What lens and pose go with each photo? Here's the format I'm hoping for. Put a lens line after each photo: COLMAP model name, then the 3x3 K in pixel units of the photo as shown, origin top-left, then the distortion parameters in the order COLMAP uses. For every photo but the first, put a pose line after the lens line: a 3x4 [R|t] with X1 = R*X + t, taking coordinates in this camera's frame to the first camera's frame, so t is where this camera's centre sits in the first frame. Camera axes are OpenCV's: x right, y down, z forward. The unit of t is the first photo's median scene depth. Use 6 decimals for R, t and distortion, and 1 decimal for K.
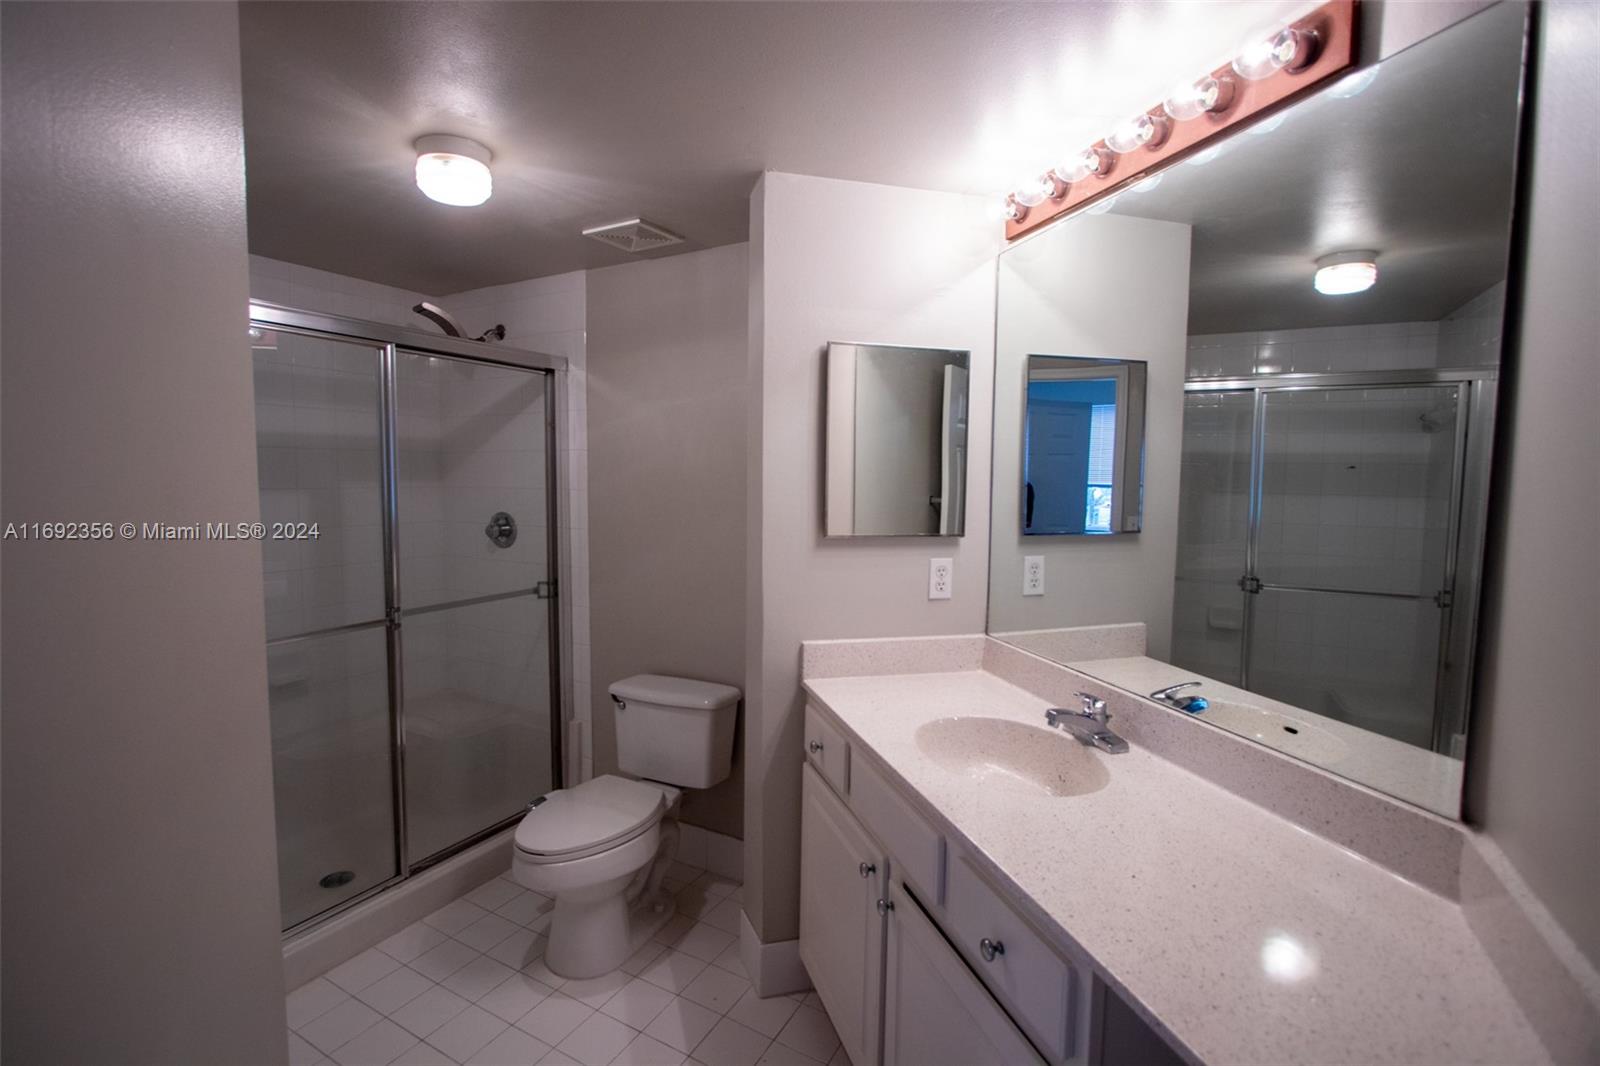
lens RADIAL K [[738.5, 0, 776.9], [0, 738.5, 530.2], [0, 0, 1]] dist [-0.017363, 0.003096]
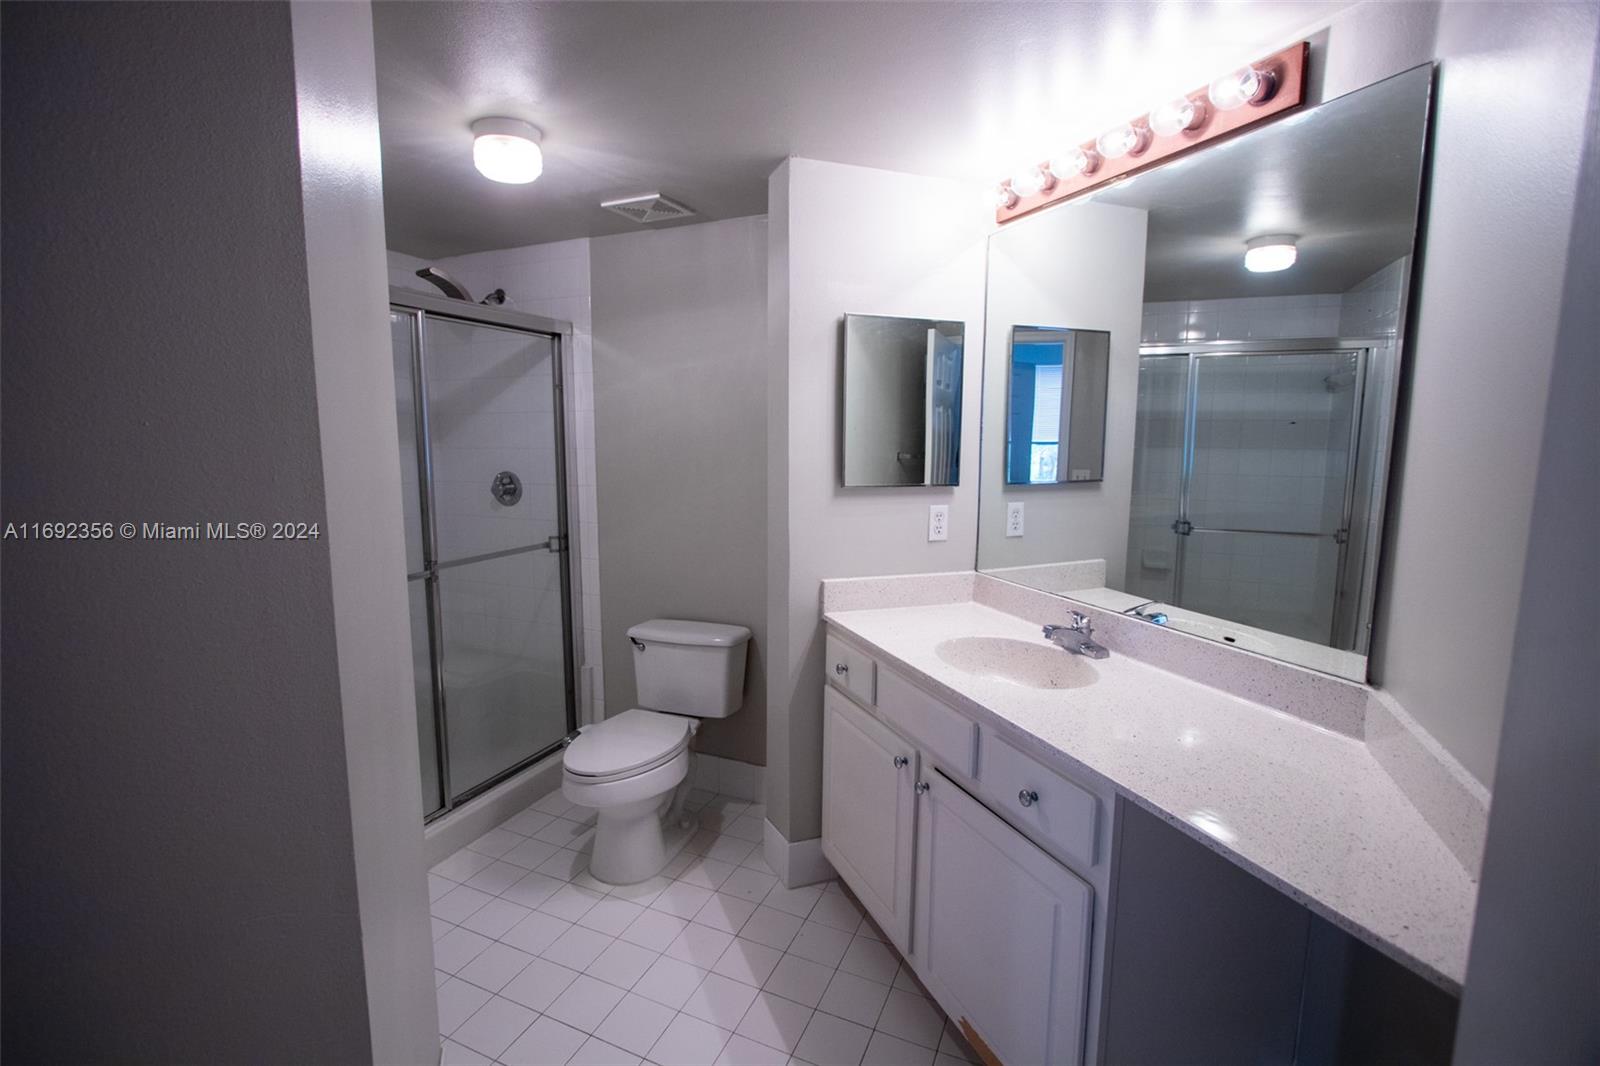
lens RADIAL K [[738.5, 0, 776.9], [0, 738.5, 530.2], [0, 0, 1]] dist [-0.017363, 0.003096]
pose [[0.995542, -0.019151, 0.092358, -0.128124], [0.014170, 0.998425, 0.054287, 0.010548], [-0.093252, -0.052736, 0.994245, -0.111276]]
